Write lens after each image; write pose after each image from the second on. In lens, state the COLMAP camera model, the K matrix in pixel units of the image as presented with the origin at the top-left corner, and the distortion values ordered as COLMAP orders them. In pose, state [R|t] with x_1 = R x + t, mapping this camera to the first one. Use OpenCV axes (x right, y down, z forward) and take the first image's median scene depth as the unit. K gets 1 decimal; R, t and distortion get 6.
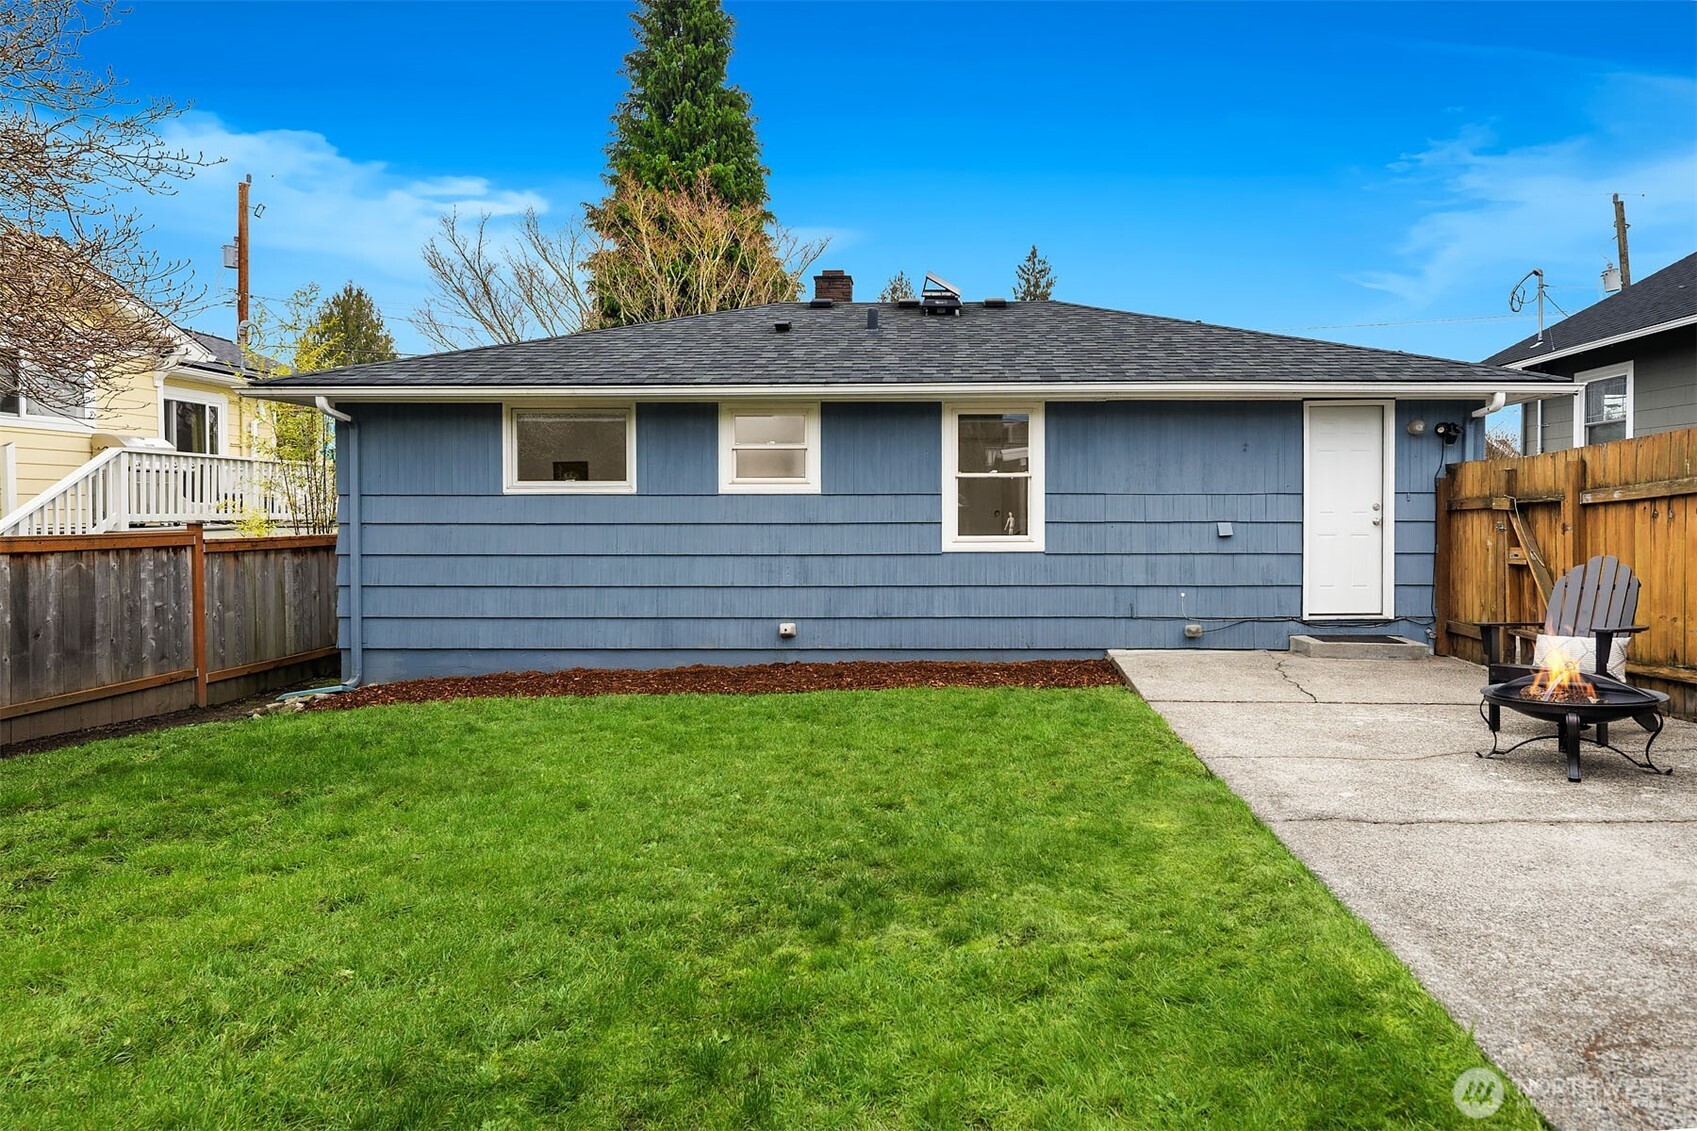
lens RADIAL K [[846.6, 0, 882.8], [0, 846.6, 529.6], [0, 0, 1]] dist [-0.000896, -0.000252]
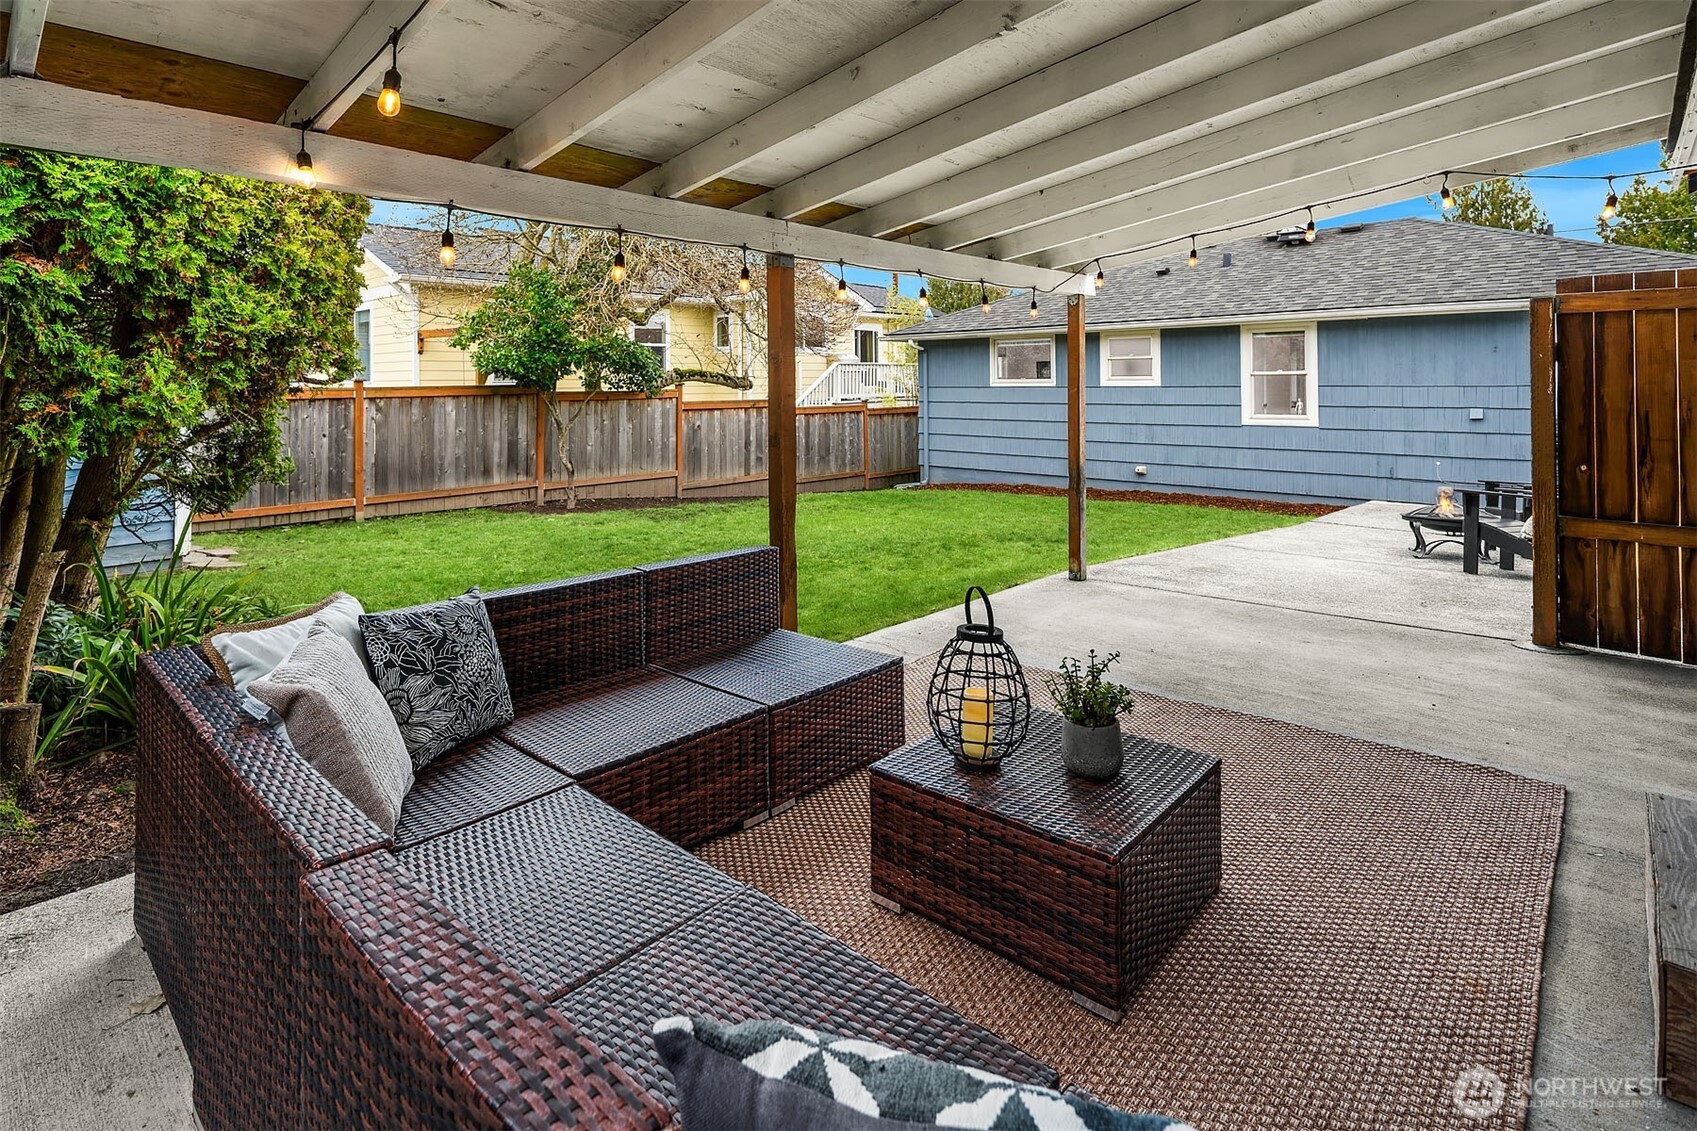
lens RADIAL K [[846.6, 0, 848.8], [0, 846.6, 565.5], [0, 0, 1]] dist [-0.000896, -0.000252]
pose [[0.753246, 0.136910, -0.643333, 0.551677], [-0.005093, 0.979281, 0.202441, -0.030367], [0.657720, -0.149211, 0.738337, -0.623073]]
